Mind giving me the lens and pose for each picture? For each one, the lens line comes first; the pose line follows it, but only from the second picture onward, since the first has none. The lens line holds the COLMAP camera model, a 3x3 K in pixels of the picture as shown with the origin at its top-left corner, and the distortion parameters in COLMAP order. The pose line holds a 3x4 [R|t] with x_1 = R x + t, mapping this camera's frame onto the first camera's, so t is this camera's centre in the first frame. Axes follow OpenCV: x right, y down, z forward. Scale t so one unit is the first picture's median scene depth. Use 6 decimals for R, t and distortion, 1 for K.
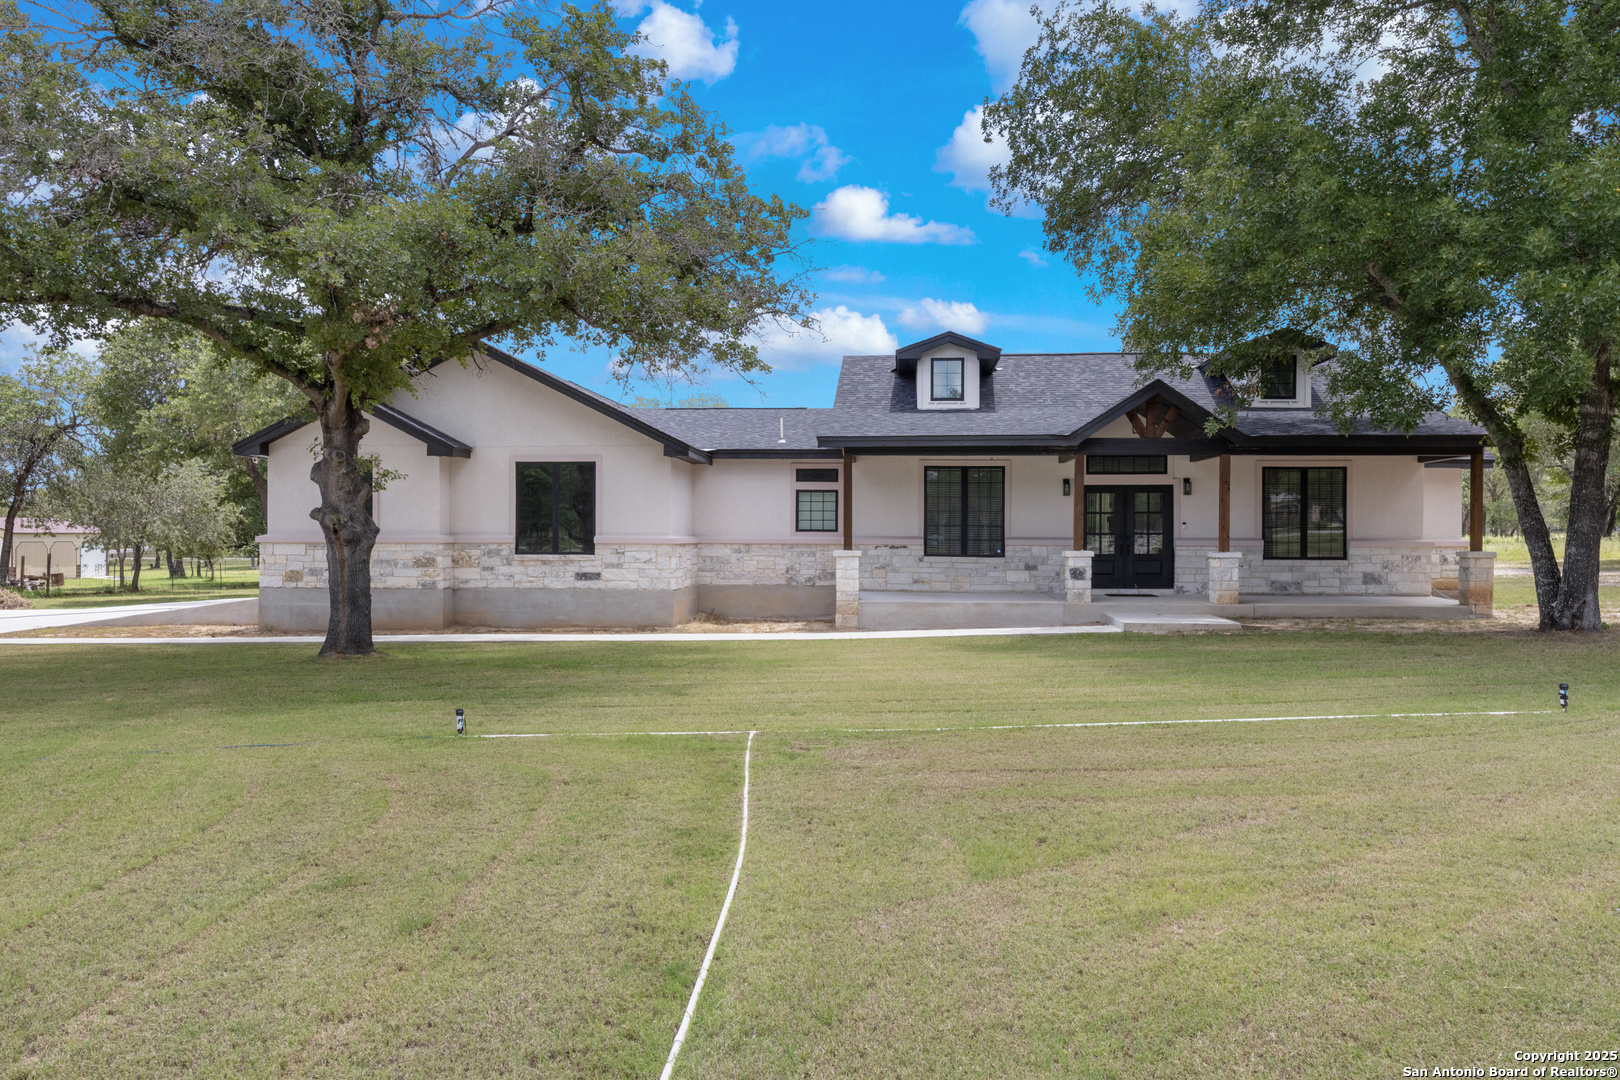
lens RADIAL K [[1223.3, 0, 812.5], [0, 1223.3, 538.6], [0, 0, 1]] dist [0.000904, 0.000529]
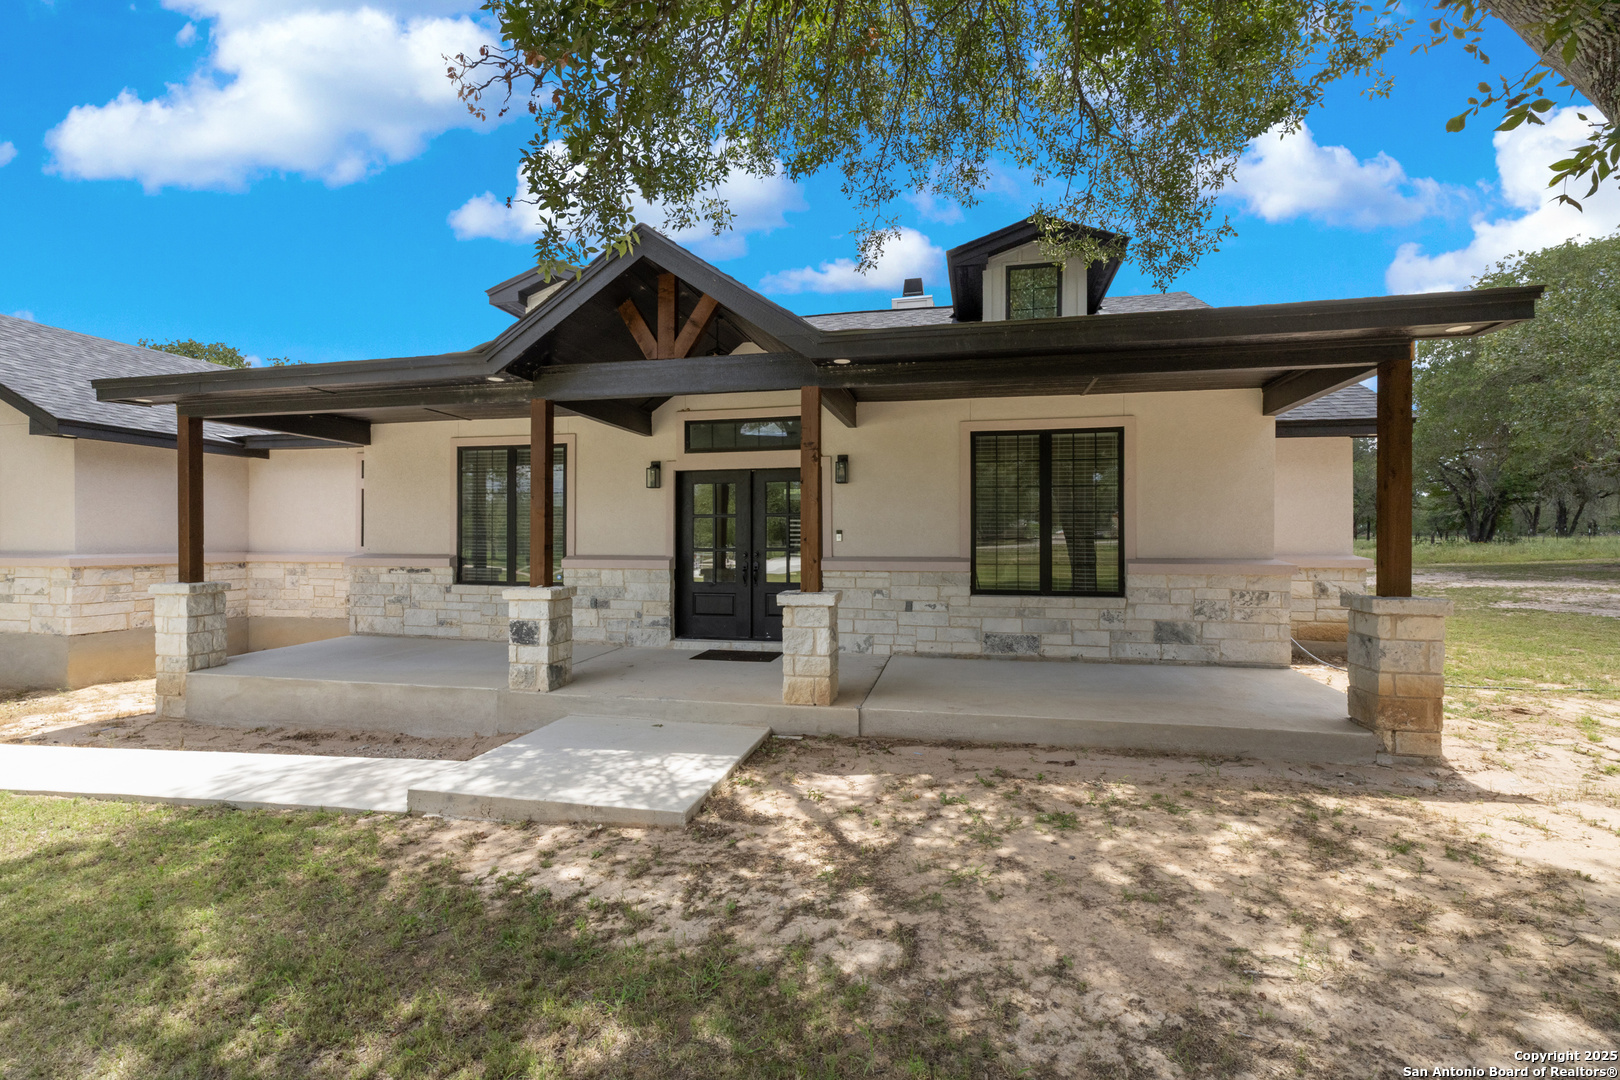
lens RADIAL K [[732.5, 0, 815.8], [0, 732.5, 536.6], [0, 0, 1]] dist [0.002484, 0.000296]
pose [[0.990038, -0.004328, -0.140730, 0.346458], [0.003222, 0.999962, -0.008082, -0.007547], [0.140760, 0.007548, 0.990015, 0.655621]]
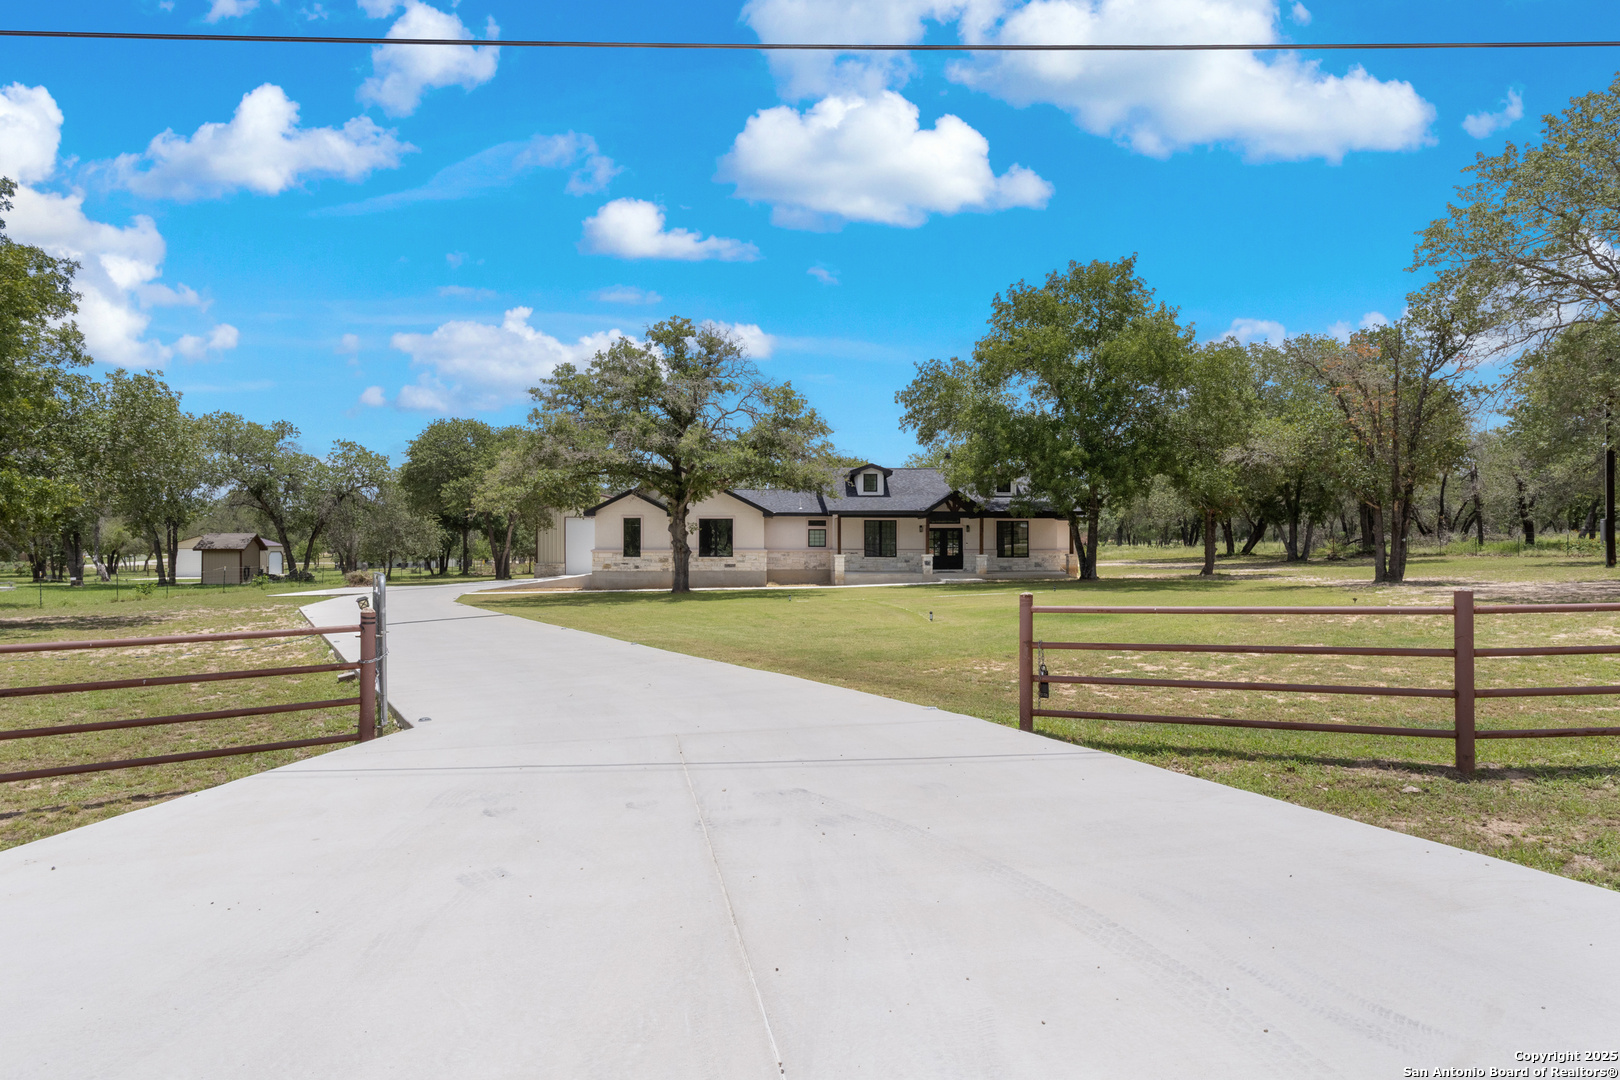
lens RADIAL K [[898.1, 0, 807.2], [0, 898.1, 543.8], [0, 0, 1]] dist [0.000628, 0.000014]
pose [[0.992393, -0.002668, 0.123081, -0.251688], [0.003007, 0.999992, -0.002573, -0.007729], [-0.123073, 0.002924, 0.992393, -0.801001]]
